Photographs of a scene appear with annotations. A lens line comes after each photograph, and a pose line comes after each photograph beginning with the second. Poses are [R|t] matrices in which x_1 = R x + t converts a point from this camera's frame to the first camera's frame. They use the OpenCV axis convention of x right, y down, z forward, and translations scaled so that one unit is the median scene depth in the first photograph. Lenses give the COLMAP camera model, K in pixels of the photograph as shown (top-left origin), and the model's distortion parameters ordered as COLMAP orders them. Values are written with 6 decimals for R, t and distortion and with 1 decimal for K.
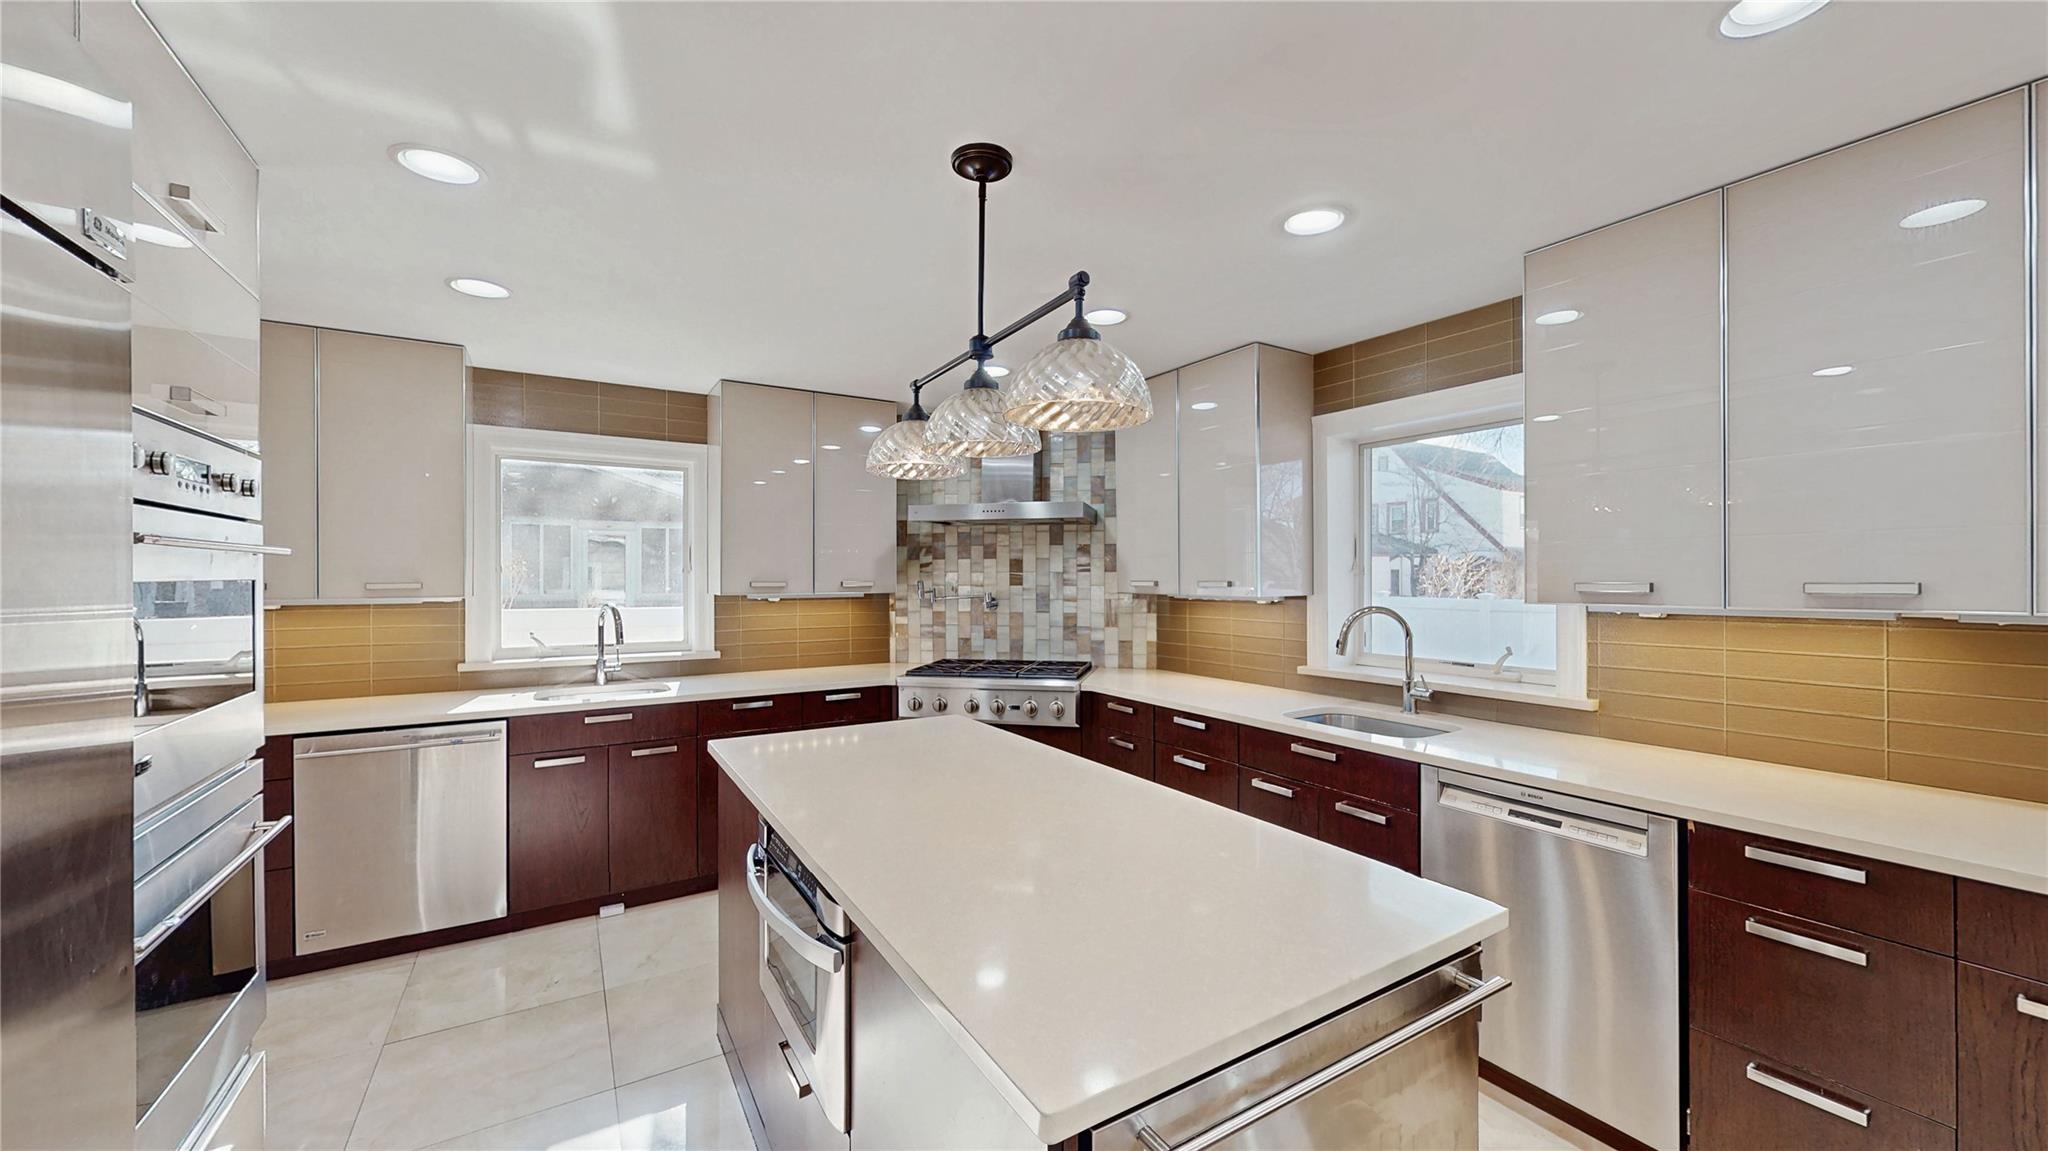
lens RADIAL K [[748.0, 0, 1024.0], [0, 748.0, 575.5], [0, 0, 1]] dist [-0.000373, 0.000096]
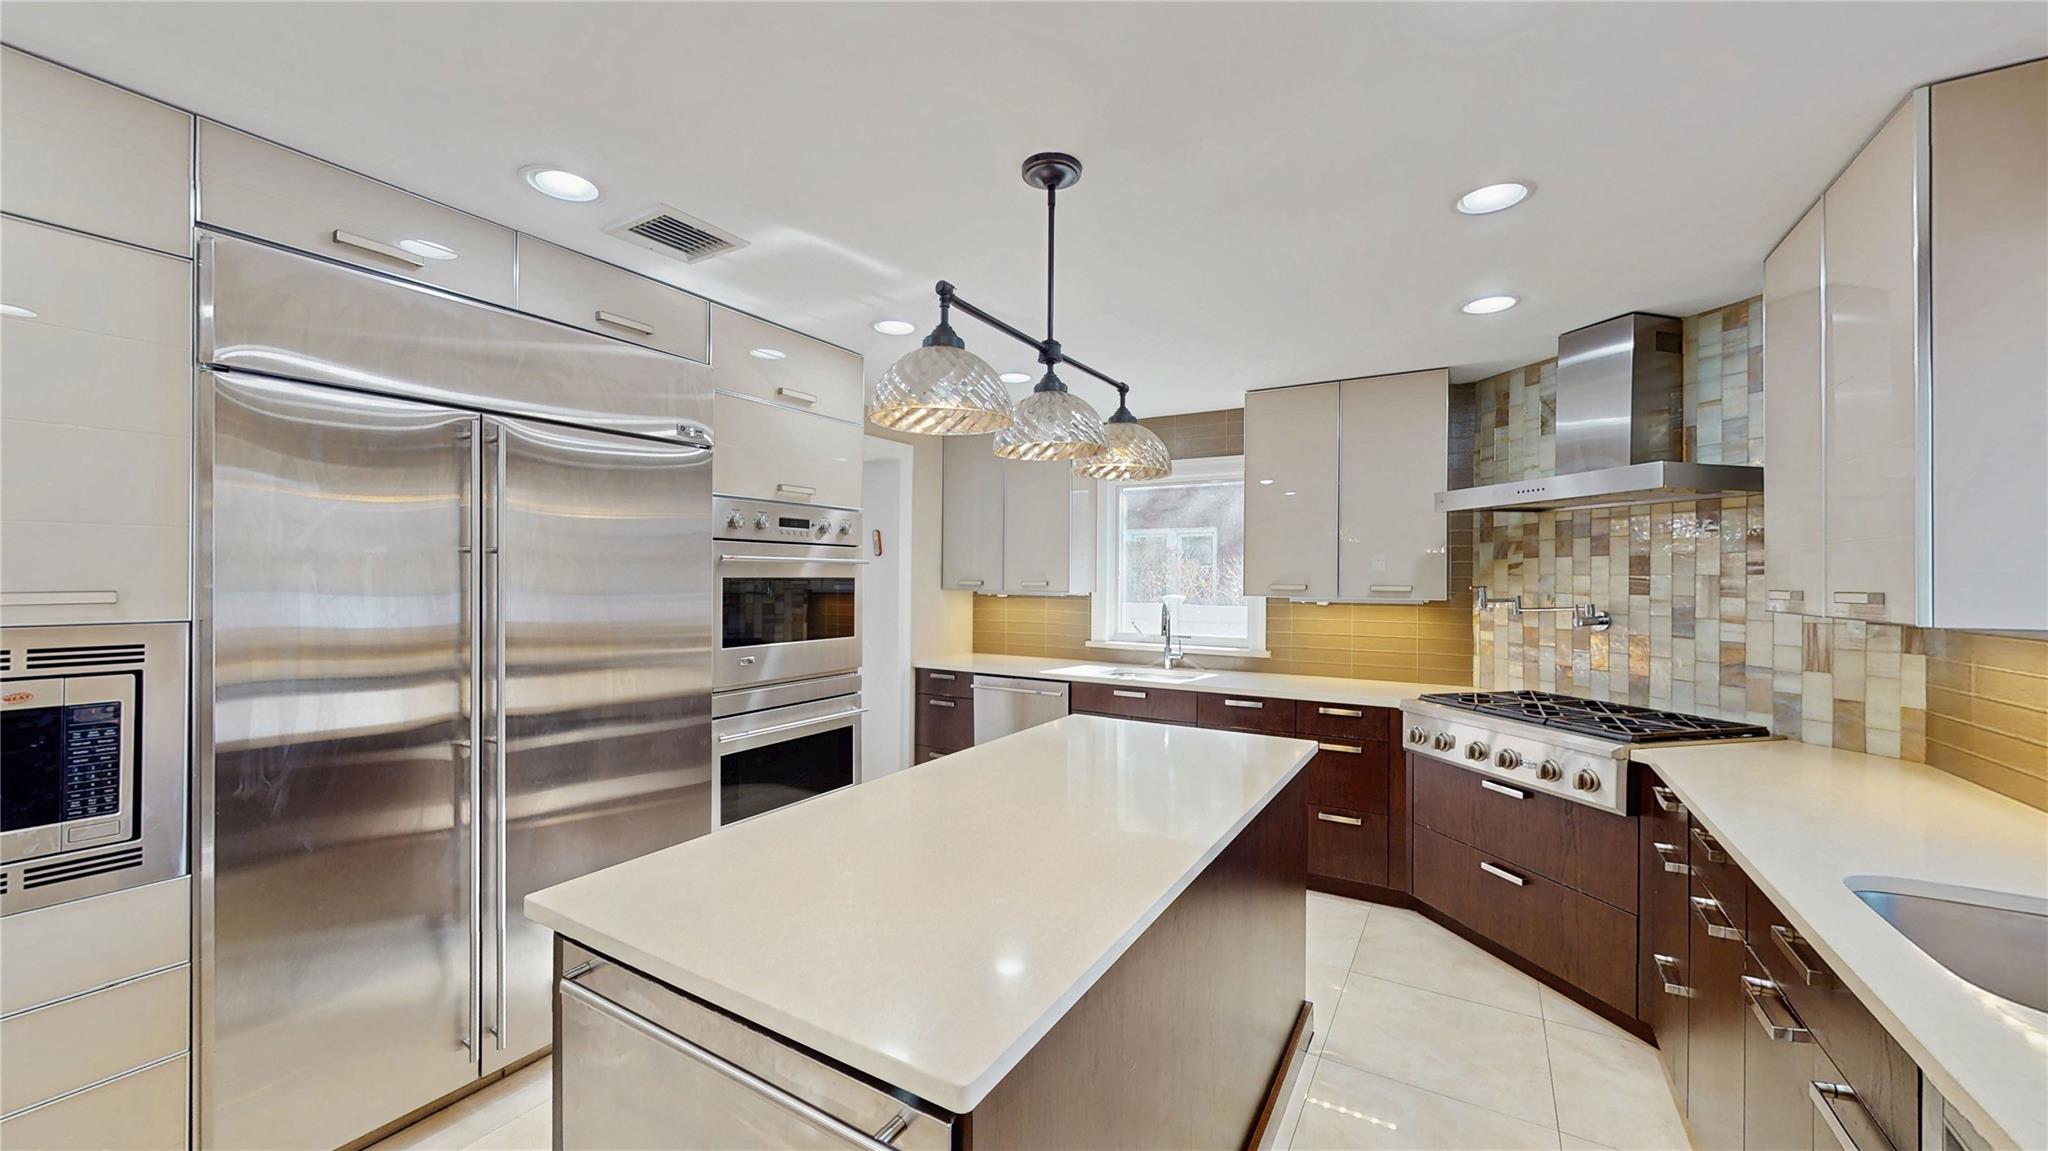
lens RADIAL K [[766.5, 0, 1024.0], [0, 766.5, 575.5], [0, 0, 1]] dist [0.000598, 0.000133]
pose [[0.456875, 0.000952, -0.889530, 0.353471], [-0.007289, 0.999970, -0.002673, 0.001753], [0.889501, 0.007705, 0.456868, 0.201335]]
